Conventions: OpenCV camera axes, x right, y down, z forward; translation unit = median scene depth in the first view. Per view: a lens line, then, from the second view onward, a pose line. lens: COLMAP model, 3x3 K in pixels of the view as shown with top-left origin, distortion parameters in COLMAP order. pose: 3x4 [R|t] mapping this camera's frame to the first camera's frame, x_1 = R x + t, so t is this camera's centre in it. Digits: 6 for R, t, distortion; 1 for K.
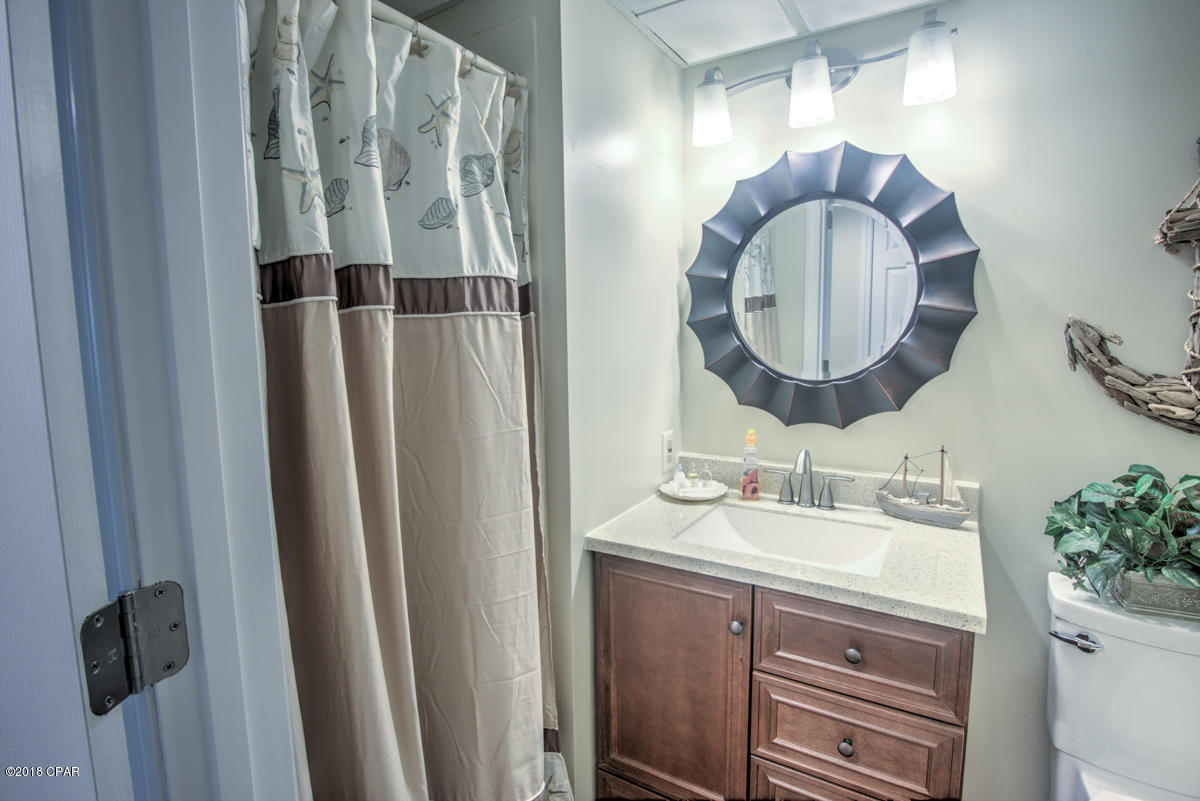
lens RADIAL K [[583.9, 0, 596.3], [0, 583.9, 401.2], [0, 0, 1]] dist [-0.021873, -0.000891]
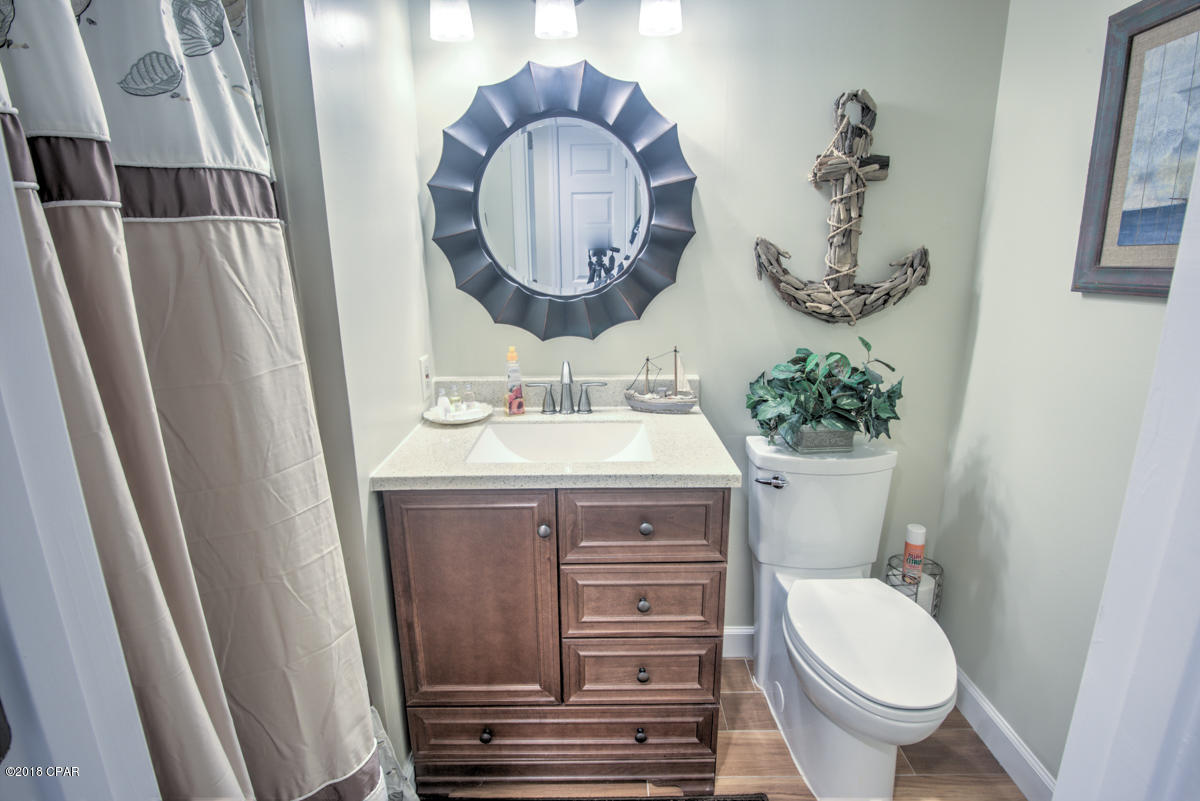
lens RADIAL K [[583.9, 0, 599.3], [0, 583.9, 401.6], [0, 0, 1]] dist [-0.021873, -0.000891]
pose [[0.849070, -0.125735, 0.513099, -0.185272], [0.059707, 0.987880, 0.143276, 0.008059], [-0.524895, -0.091016, 0.846287, 0.062834]]
